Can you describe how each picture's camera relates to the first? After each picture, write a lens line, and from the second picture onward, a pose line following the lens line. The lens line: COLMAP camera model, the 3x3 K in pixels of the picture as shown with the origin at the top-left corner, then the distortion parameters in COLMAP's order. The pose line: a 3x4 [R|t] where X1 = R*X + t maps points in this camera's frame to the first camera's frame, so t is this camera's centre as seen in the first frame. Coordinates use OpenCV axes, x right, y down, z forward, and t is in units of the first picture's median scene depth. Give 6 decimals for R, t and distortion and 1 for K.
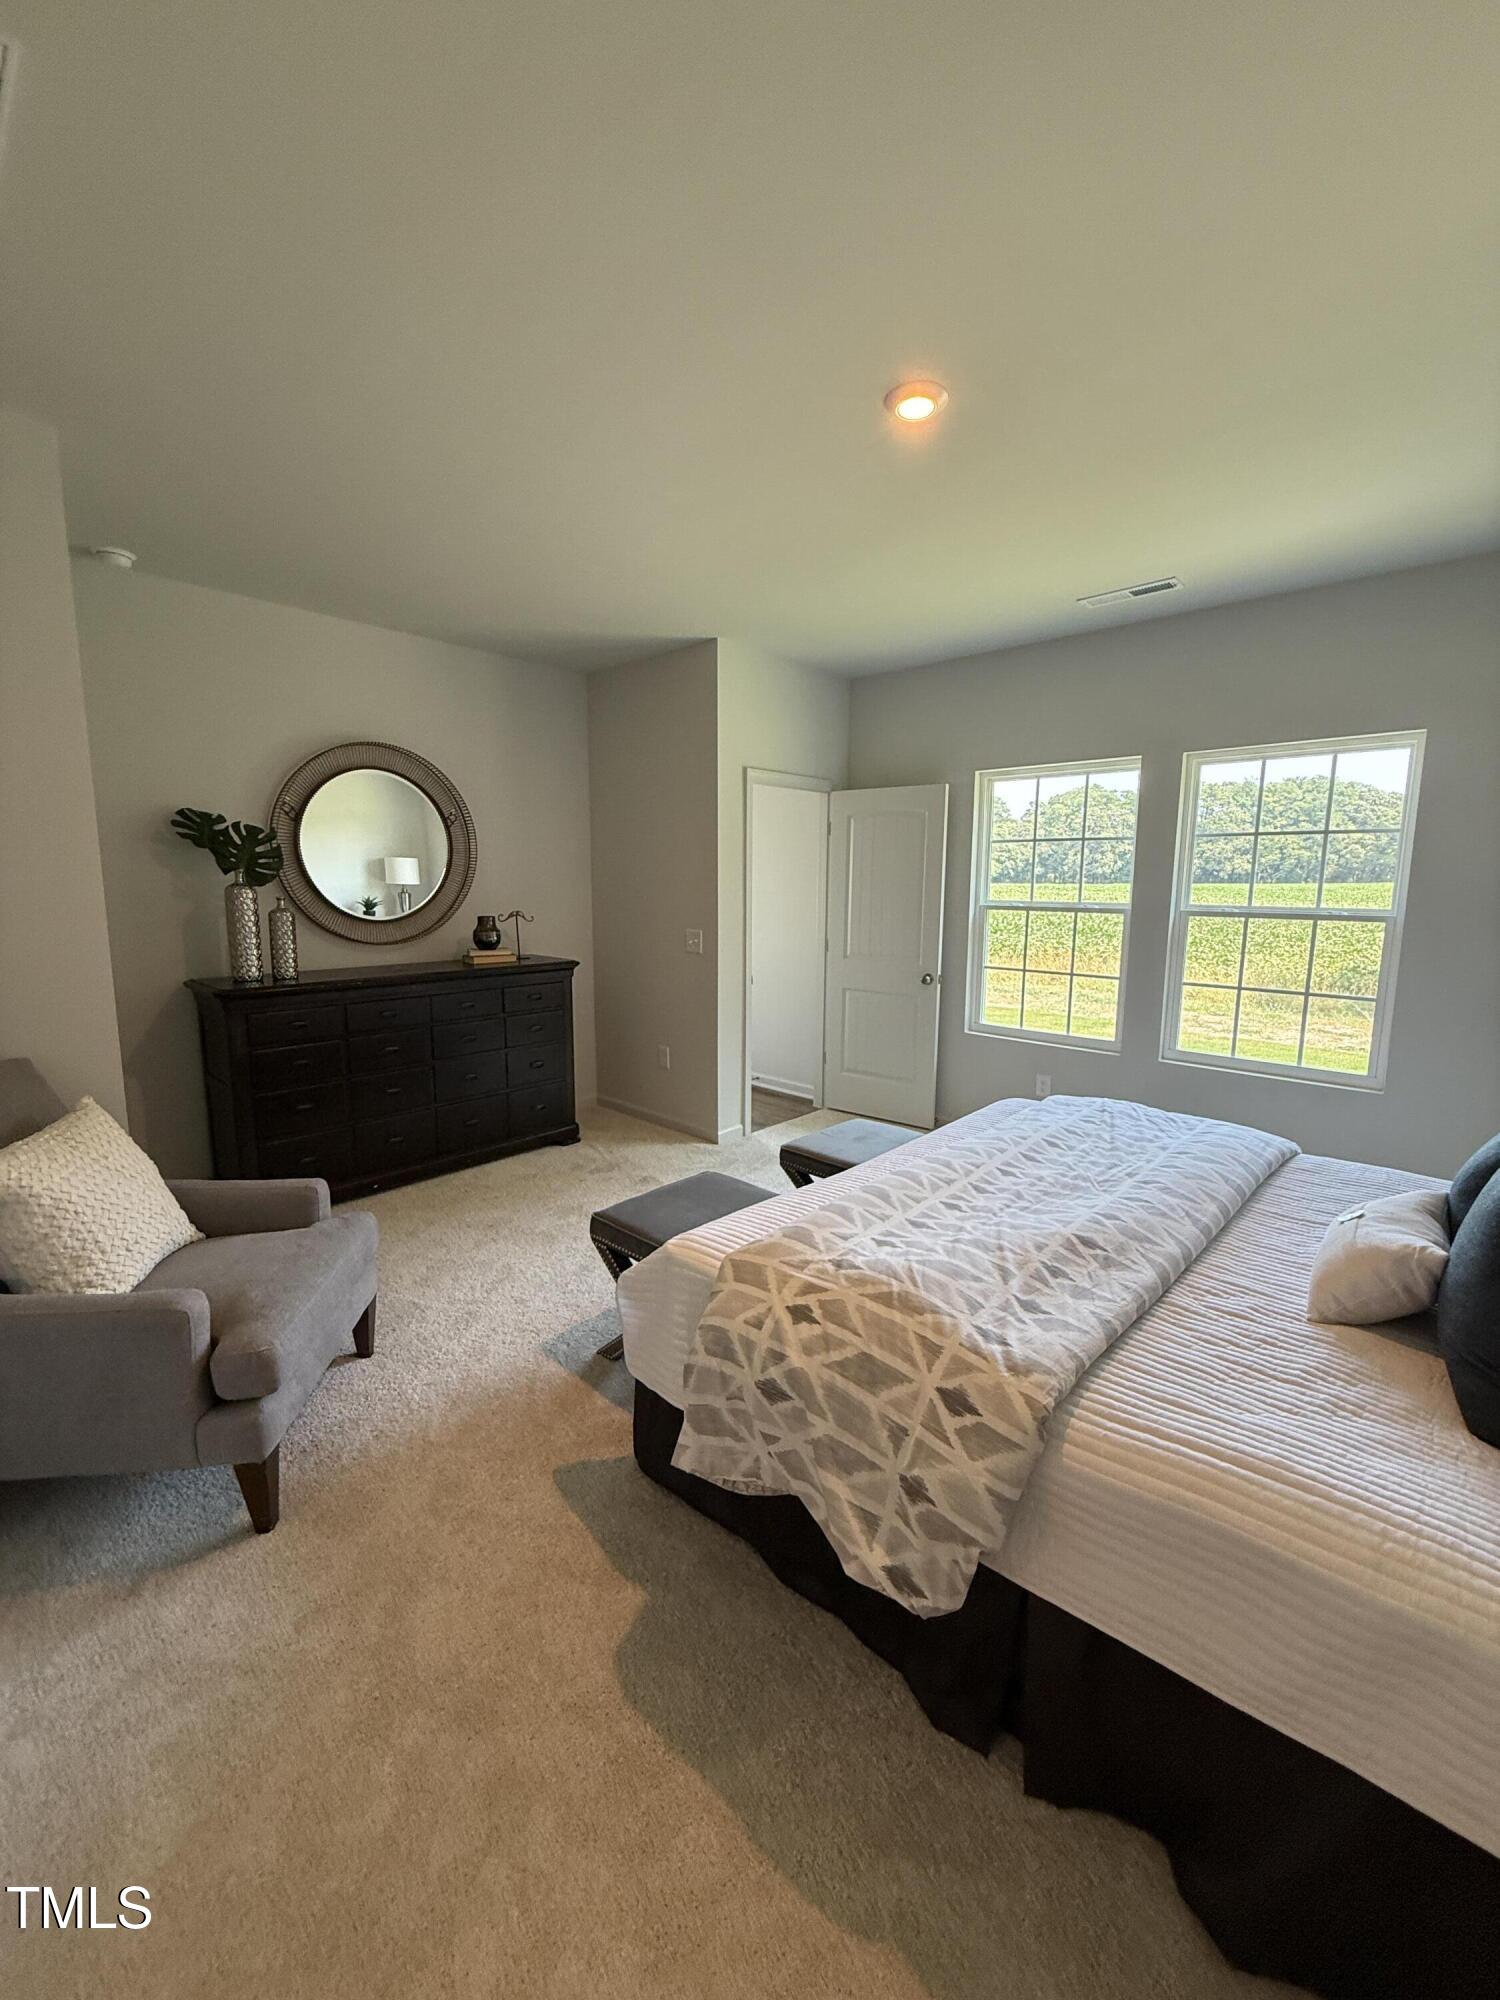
lens RADIAL K [[799.0, 0, 749.9], [0, 799.0, 1001.1], [0, 0, 1]] dist [0.000788, -0.000046]
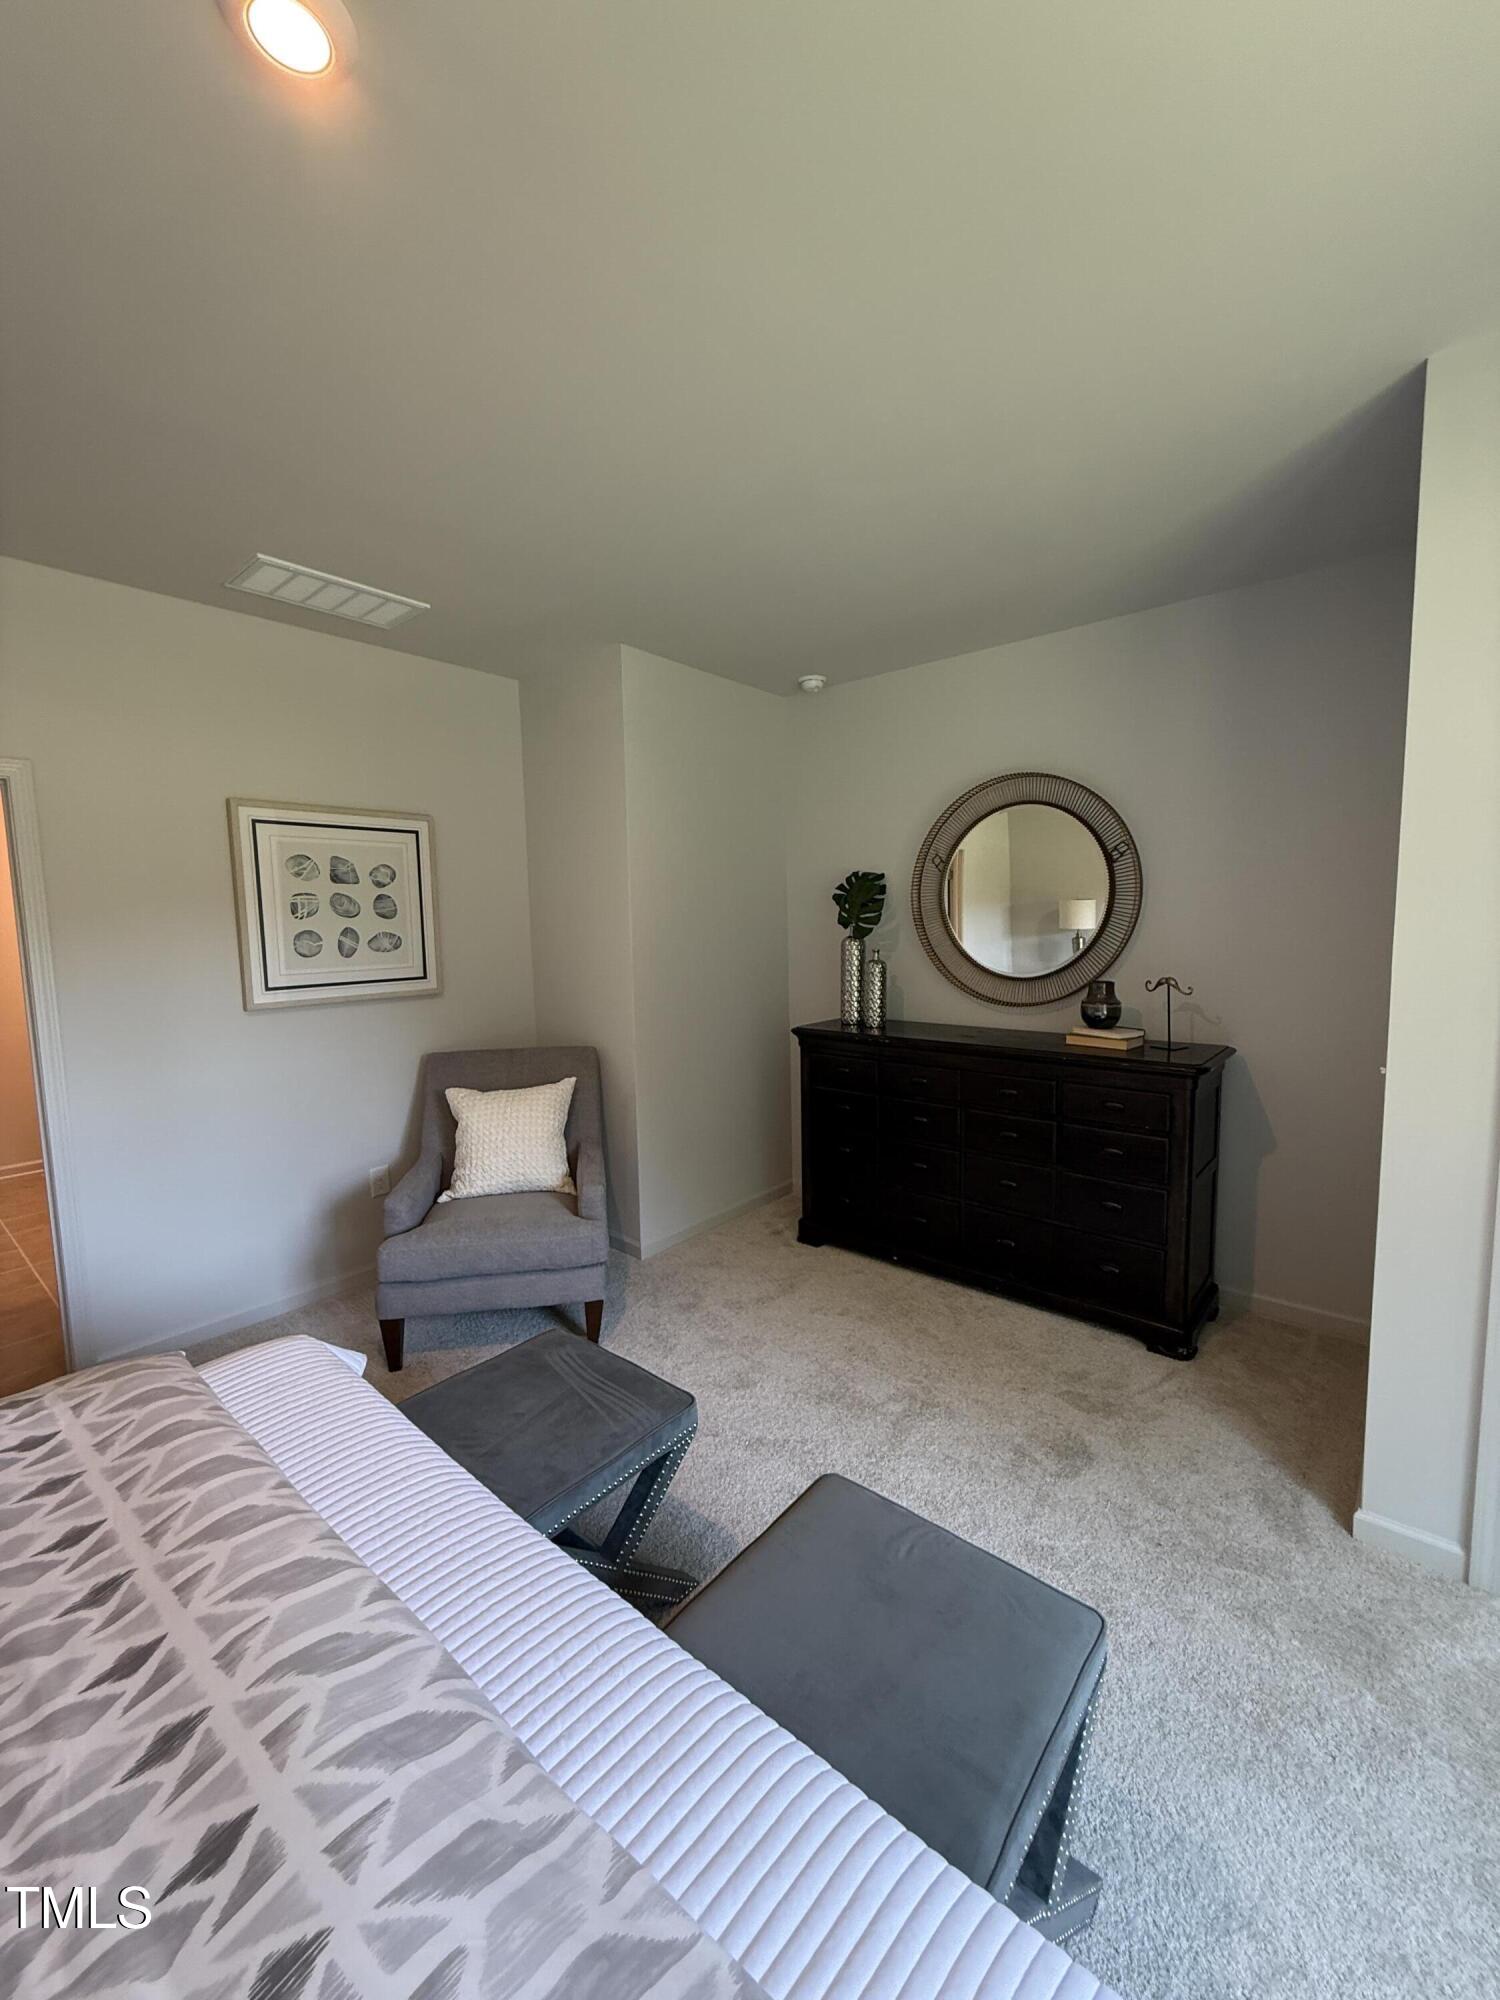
lens RADIAL K [[799.0, 0, 752.7], [0, 799.0, 1008.5], [0, 0, 1]] dist [0.000788, -0.000046]
pose [[0.040925, 0.100877, -0.994057, 0.442027], [-0.132203, 0.986690, 0.094686, -0.128826], [0.990377, 0.127543, 0.053716, 0.769936]]
